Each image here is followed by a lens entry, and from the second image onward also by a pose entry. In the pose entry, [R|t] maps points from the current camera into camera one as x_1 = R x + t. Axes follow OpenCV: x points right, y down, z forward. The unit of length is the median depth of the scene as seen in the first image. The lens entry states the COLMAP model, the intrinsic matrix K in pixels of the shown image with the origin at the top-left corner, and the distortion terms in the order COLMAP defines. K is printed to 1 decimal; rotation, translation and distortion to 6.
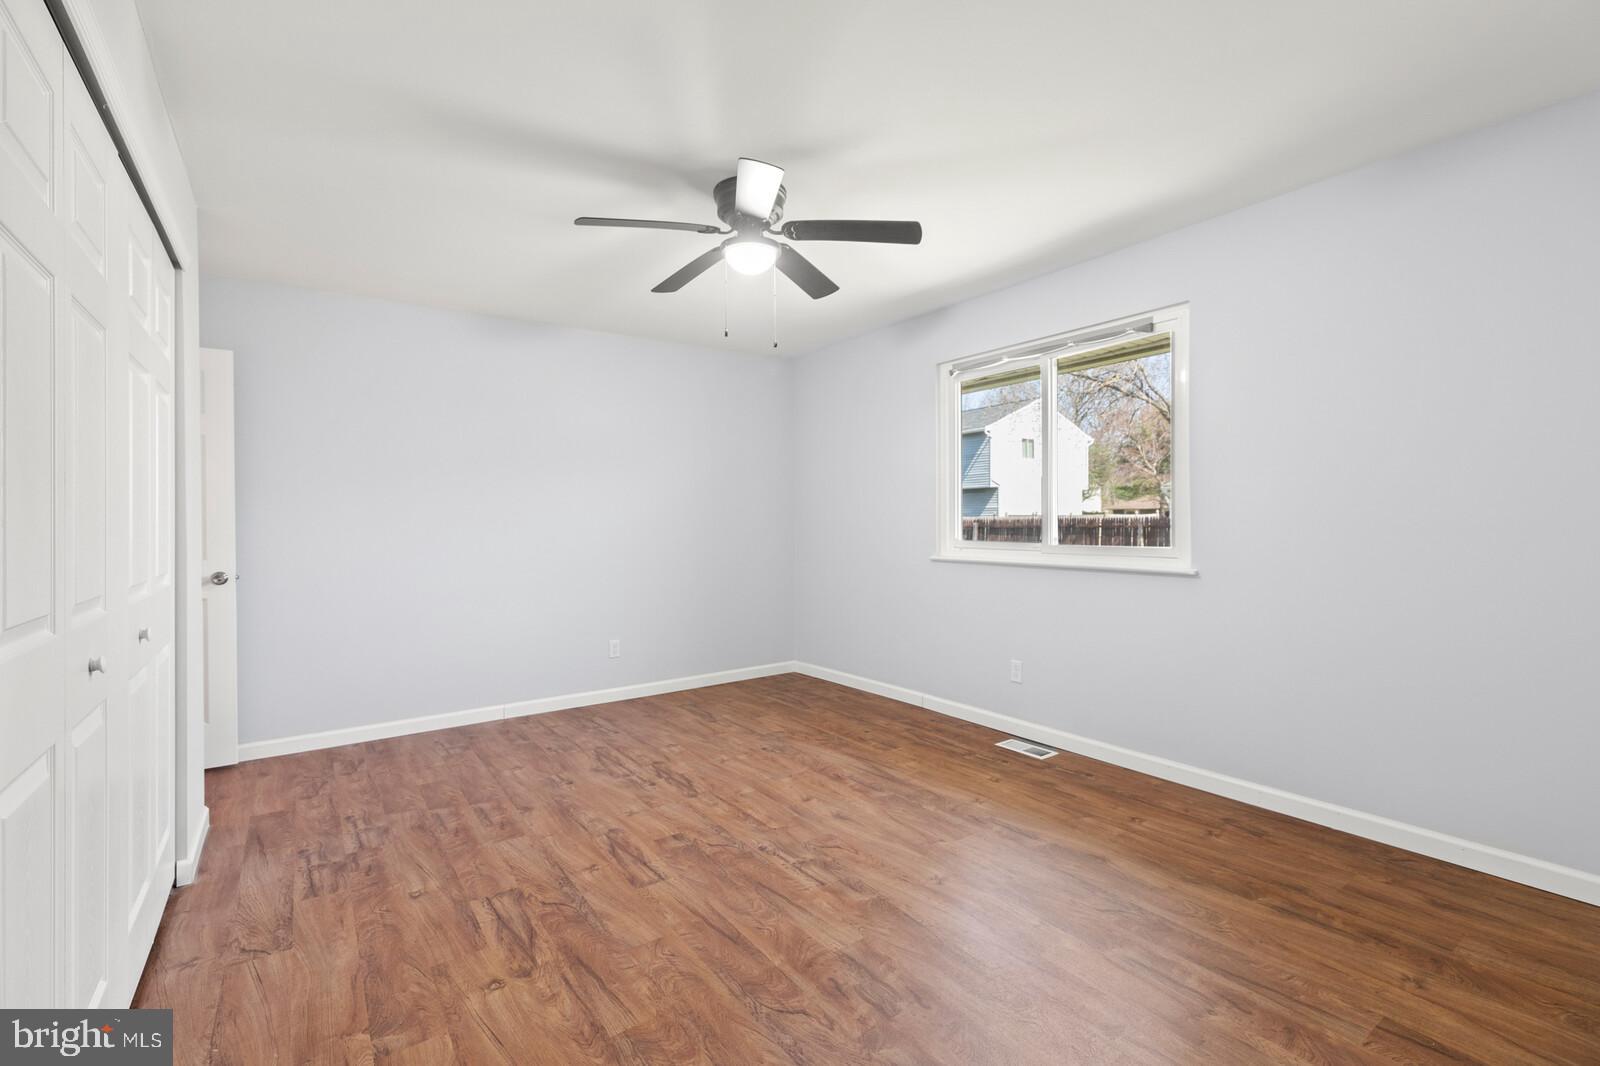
lens RADIAL K [[711.9, 0, 800.7], [0, 711.9, 517.4], [0, 0, 1]] dist [0.005019, -0.000616]
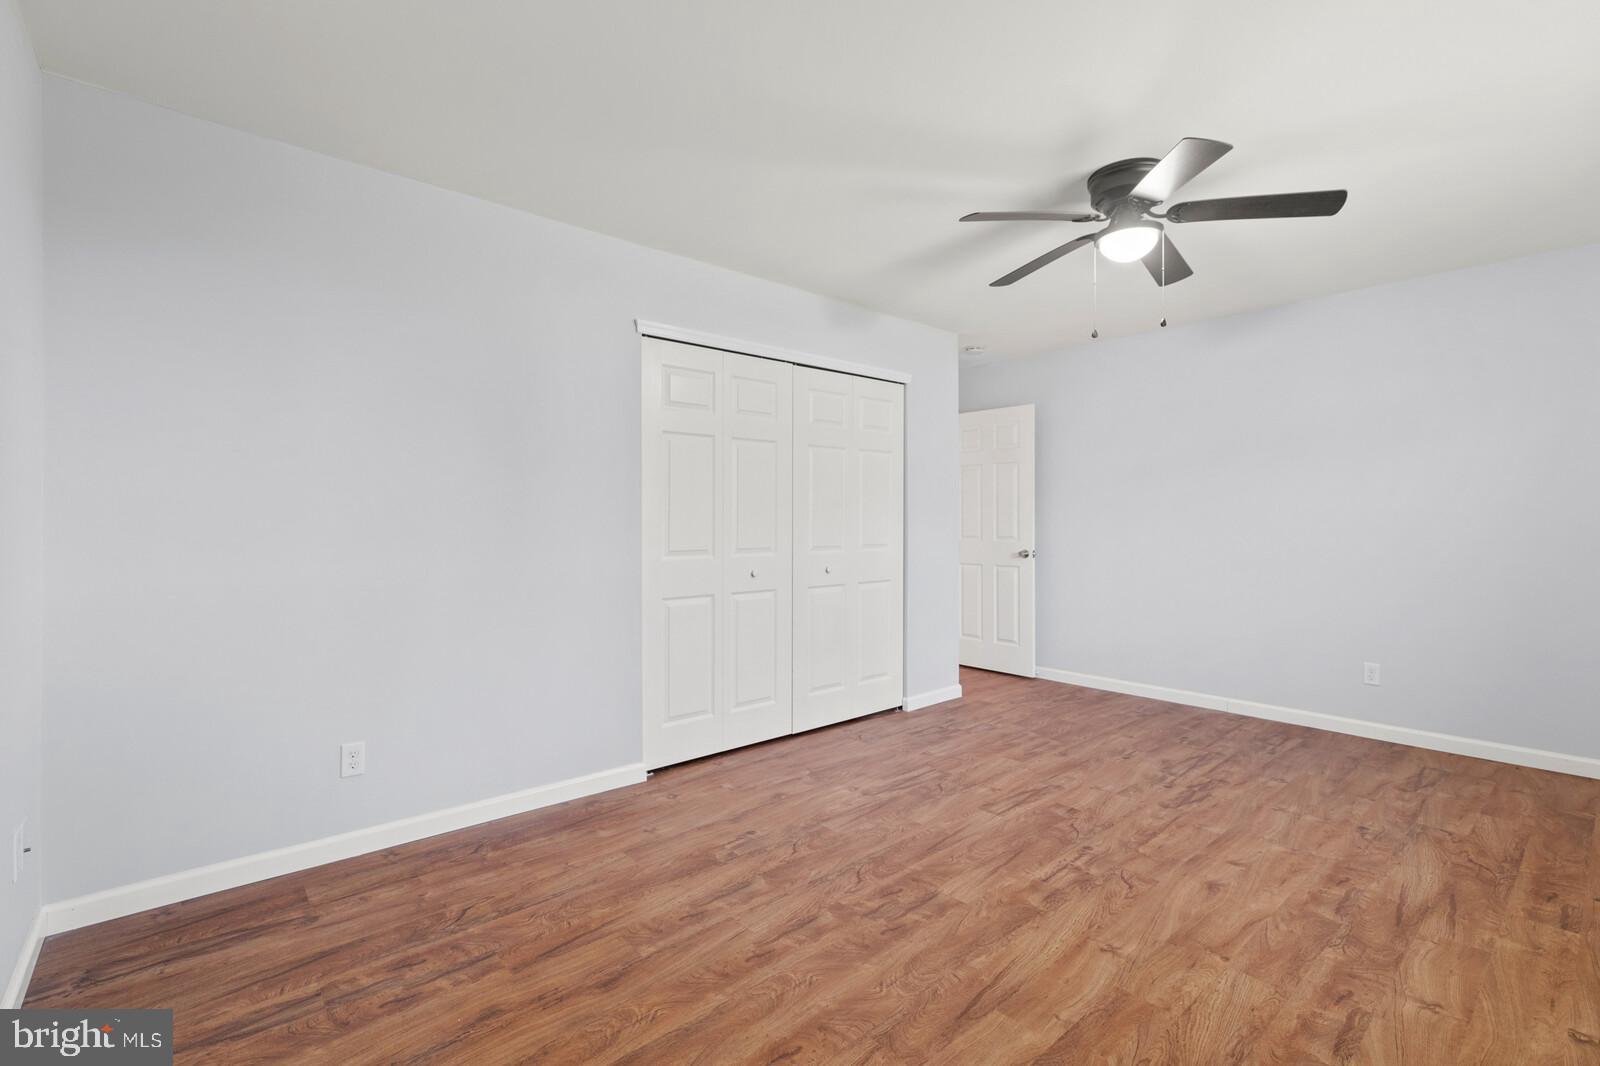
lens RADIAL K [[711.9, 0, 800.7], [0, 711.9, 517.4], [0, 0, 1]] dist [0.005019, -0.000616]
pose [[0.097449, 0.004594, -0.995230, 0.874053], [0.007133, 0.999960, 0.005315, -0.005336], [0.995215, -0.007617, 0.097413, 0.494805]]
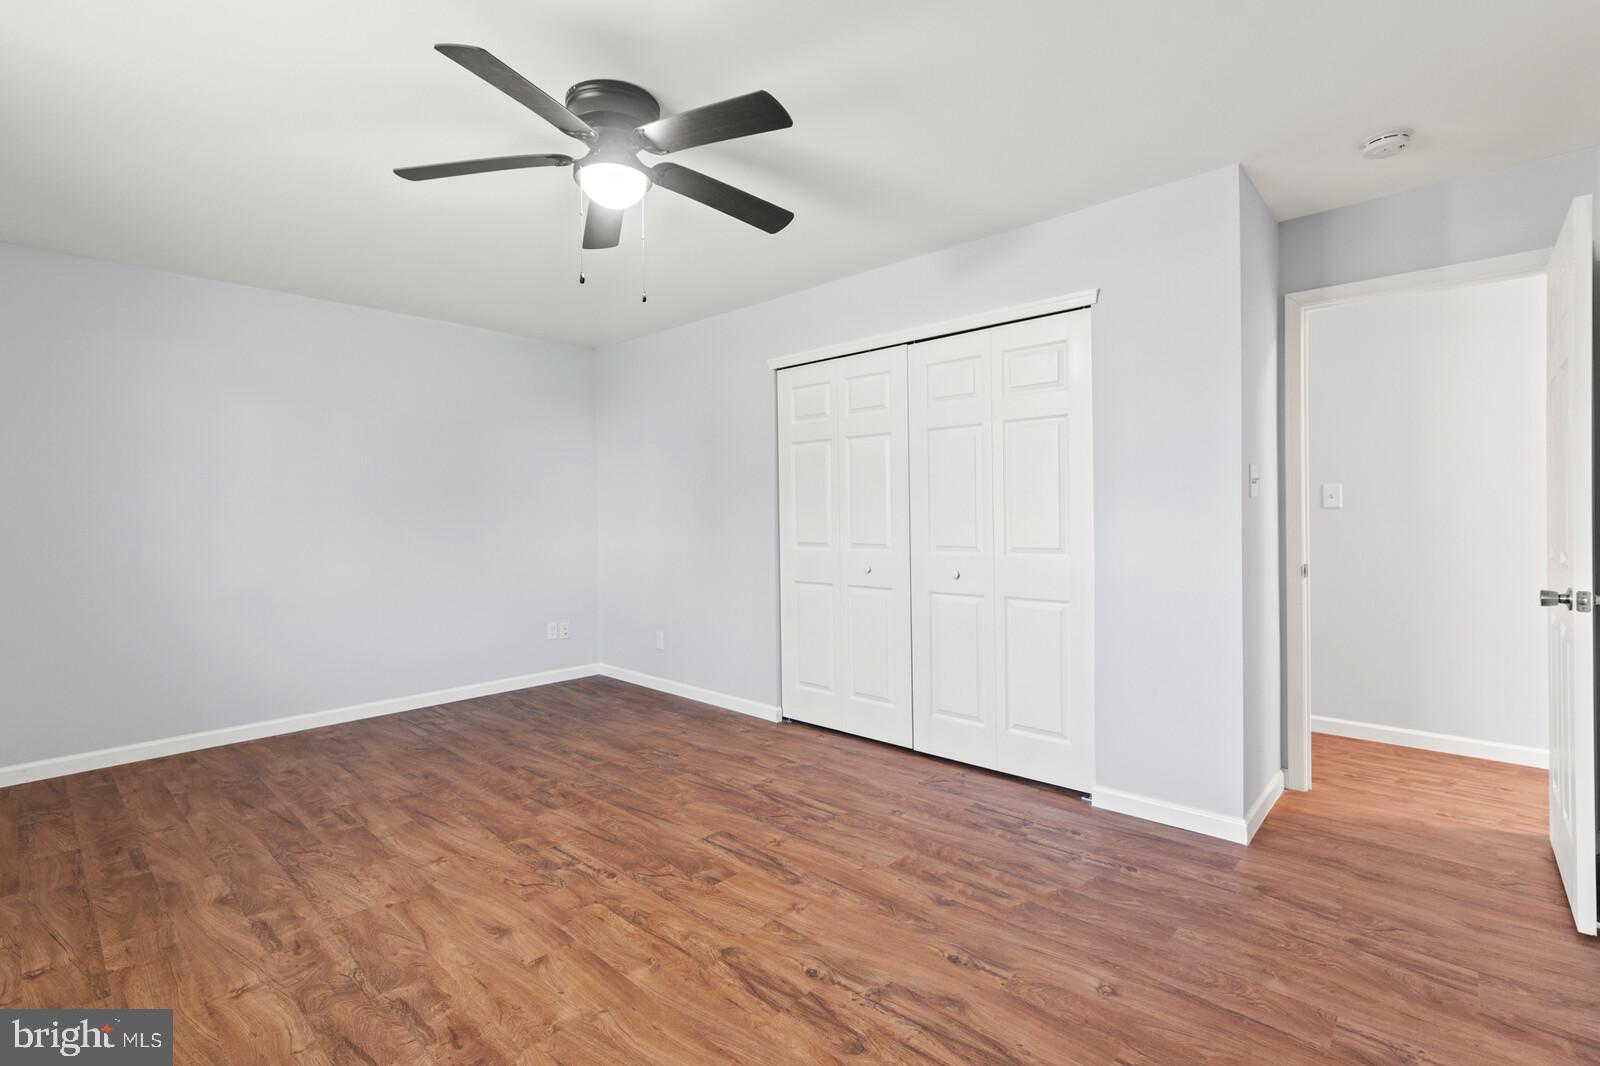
lens RADIAL K [[727.4, 0, 800.2], [0, 727.4, 522.9], [0, 0, 1]] dist [0.004264, 0.000361]
pose [[-0.978014, 0.020061, -0.207573, -0.102702], [0.019812, 0.999798, 0.003283, 0.012716], [0.207597, -0.000902, -0.978214, 1.916801]]
